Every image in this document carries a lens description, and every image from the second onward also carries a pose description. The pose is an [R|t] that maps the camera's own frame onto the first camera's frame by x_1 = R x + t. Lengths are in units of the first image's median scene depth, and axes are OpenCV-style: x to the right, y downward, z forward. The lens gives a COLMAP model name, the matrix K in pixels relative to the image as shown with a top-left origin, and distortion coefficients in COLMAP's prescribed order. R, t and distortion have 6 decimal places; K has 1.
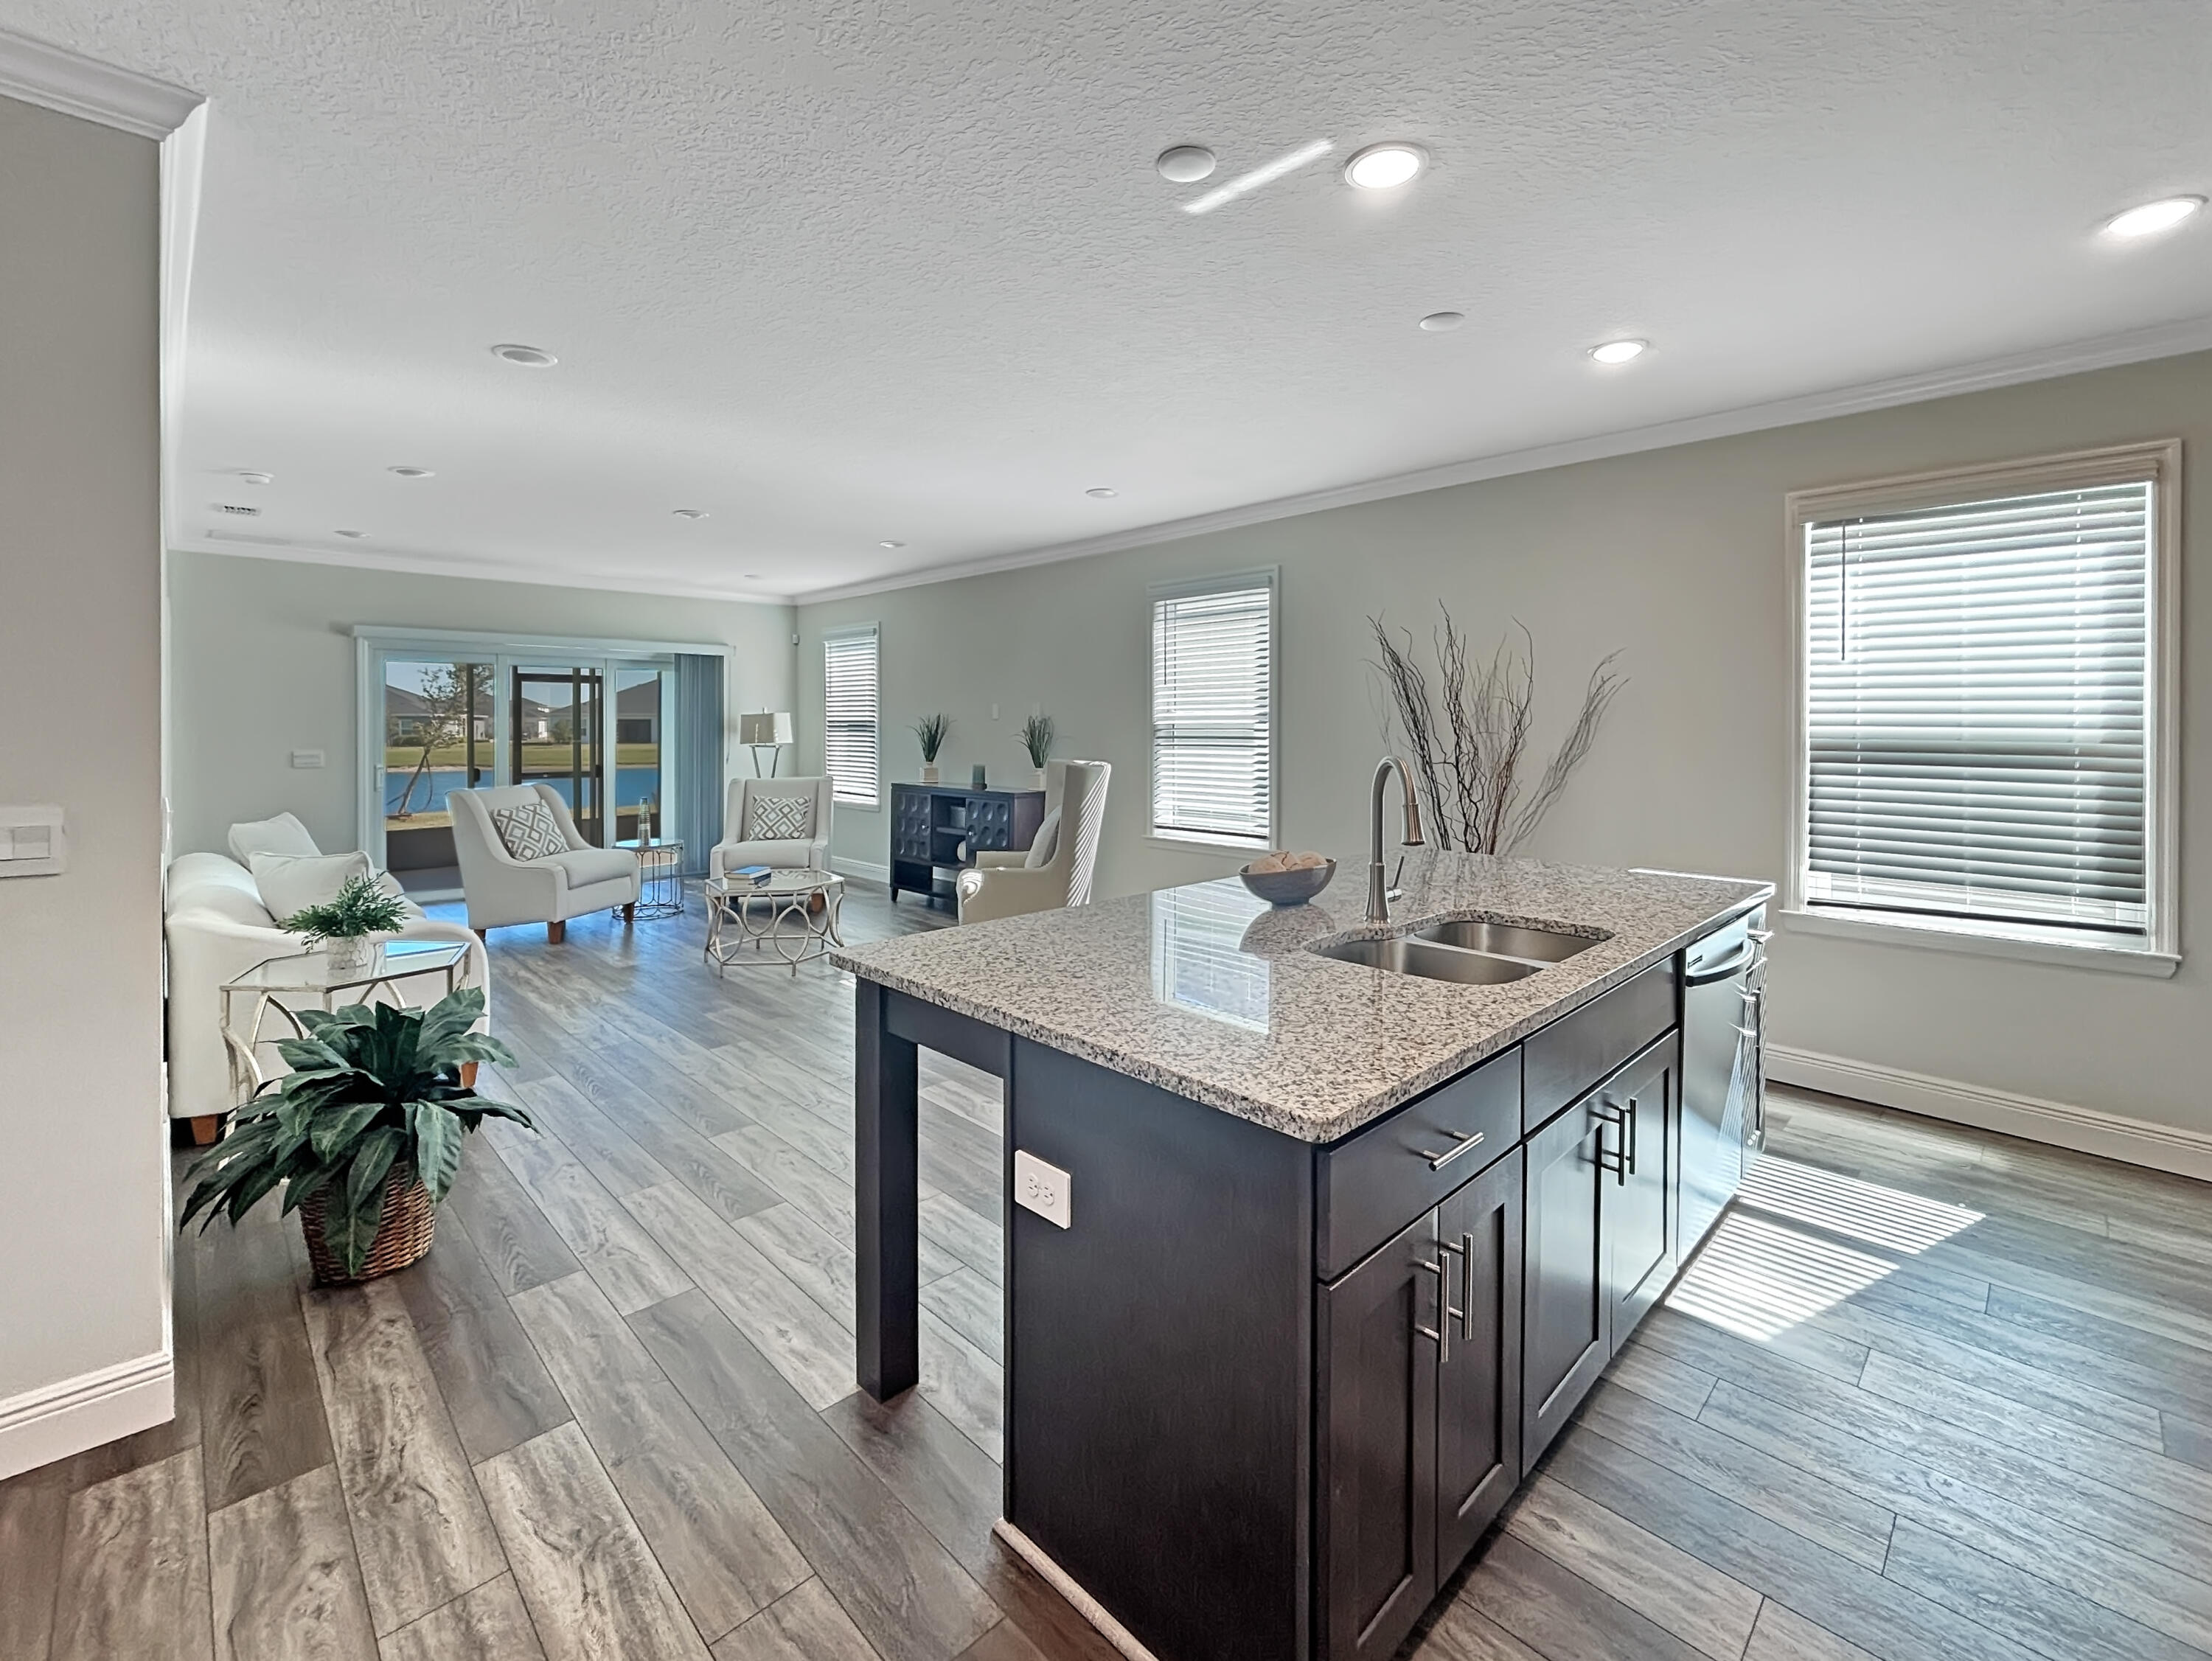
lens RADIAL K [[950.5, 0, 1097.6], [0, 950.5, 722.2], [0, 0, 1]] dist [0.003021, 0.000415]
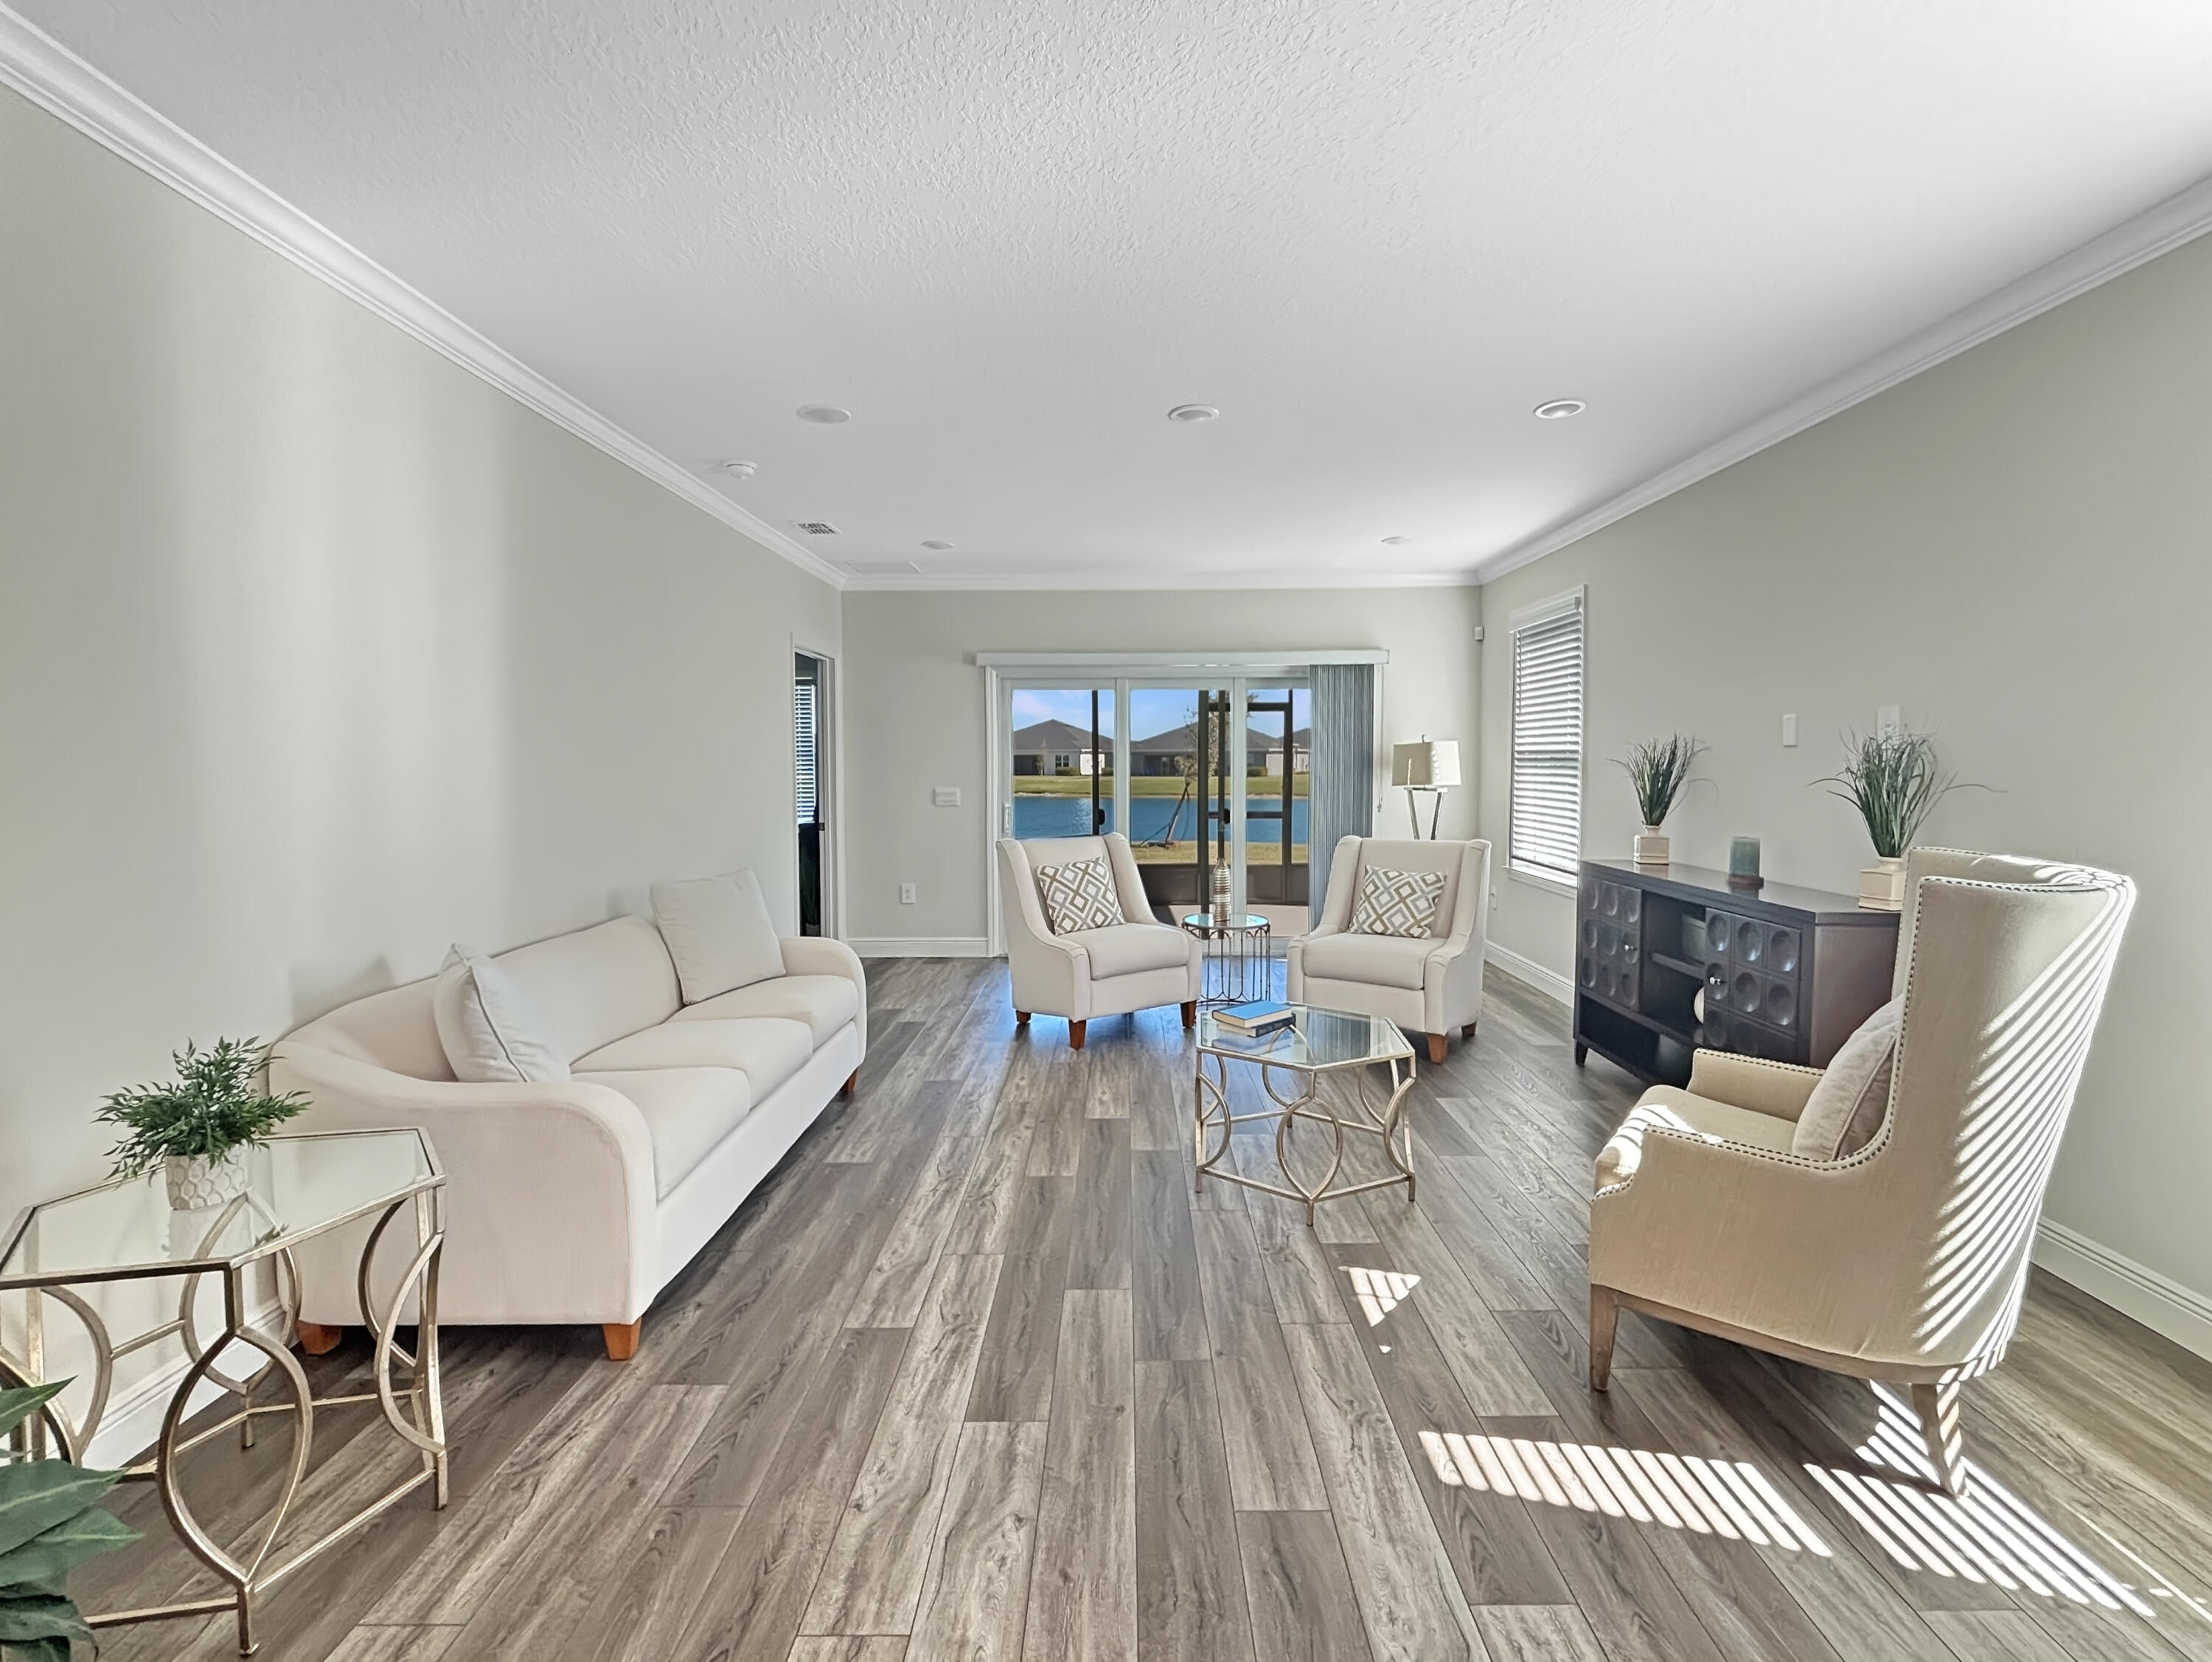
lens RADIAL K [[981.2, 0, 1125.2], [0, 981.2, 822.4], [0, 0, 1]] dist [0.000665, -0.000289]
pose [[0.708912, 0.040402, -0.704139, 0.004755], [0.007844, 0.997845, 0.065151, 0.000835], [0.705254, -0.051710, 0.707067, 0.450931]]
